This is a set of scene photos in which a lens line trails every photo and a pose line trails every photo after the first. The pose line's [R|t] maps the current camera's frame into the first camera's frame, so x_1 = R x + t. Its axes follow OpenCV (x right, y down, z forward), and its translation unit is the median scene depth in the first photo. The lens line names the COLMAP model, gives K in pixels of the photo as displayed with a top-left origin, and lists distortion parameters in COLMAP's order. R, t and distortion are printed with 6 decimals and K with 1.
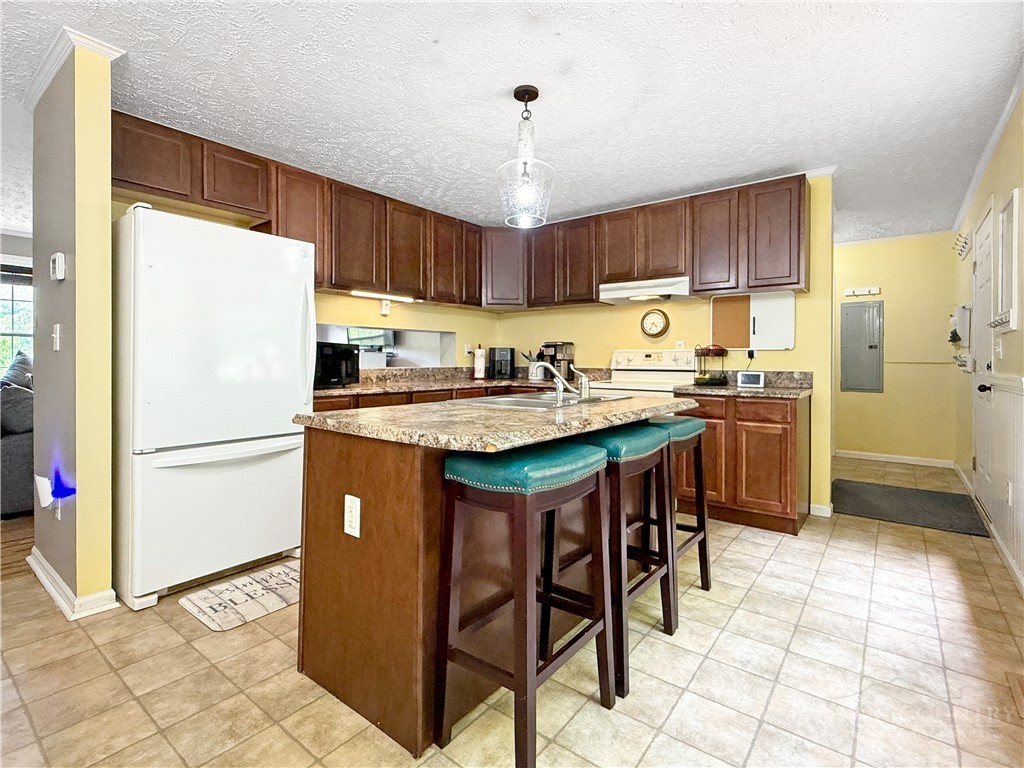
lens RADIAL K [[507.1, 0, 508.0], [0, 507.1, 340.7], [0, 0, 1]] dist [0.002717, 0.000383]
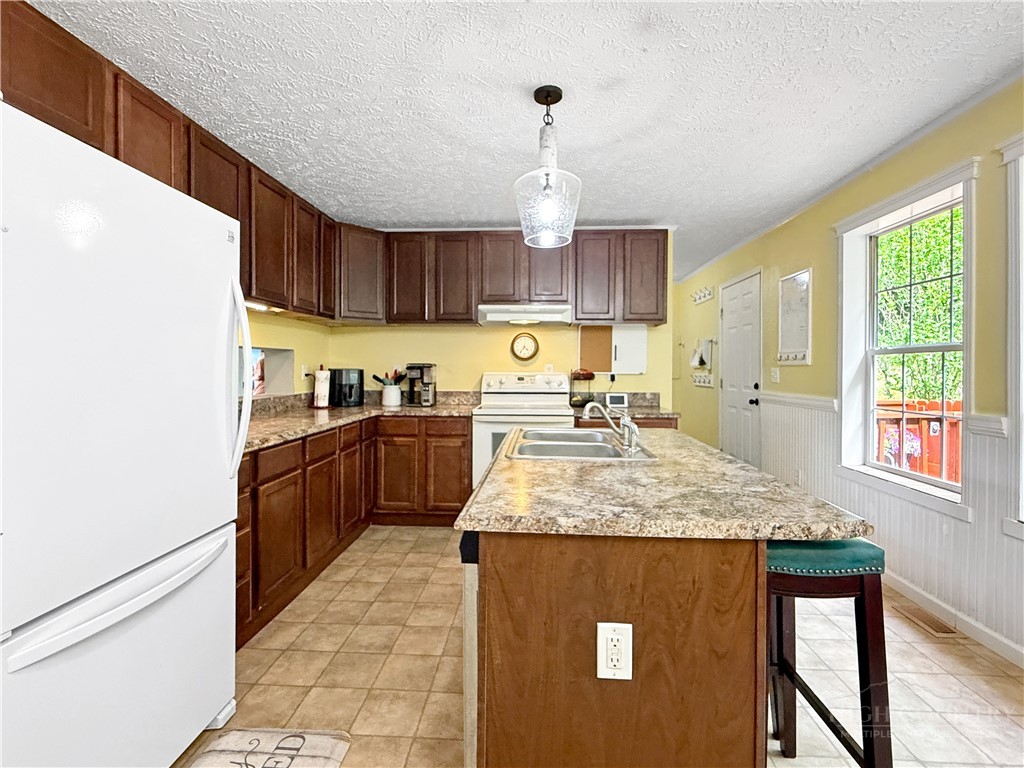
lens RADIAL K [[496.8, 0, 513.9], [0, 496.8, 354.7], [0, 0, 1]] dist [0.000061, -0.000197]
pose [[0.815053, 0.013374, 0.579233, -0.334824], [-0.021793, 0.999734, 0.007582, -0.027651], [-0.578977, -0.018803, 0.815127, 0.213678]]
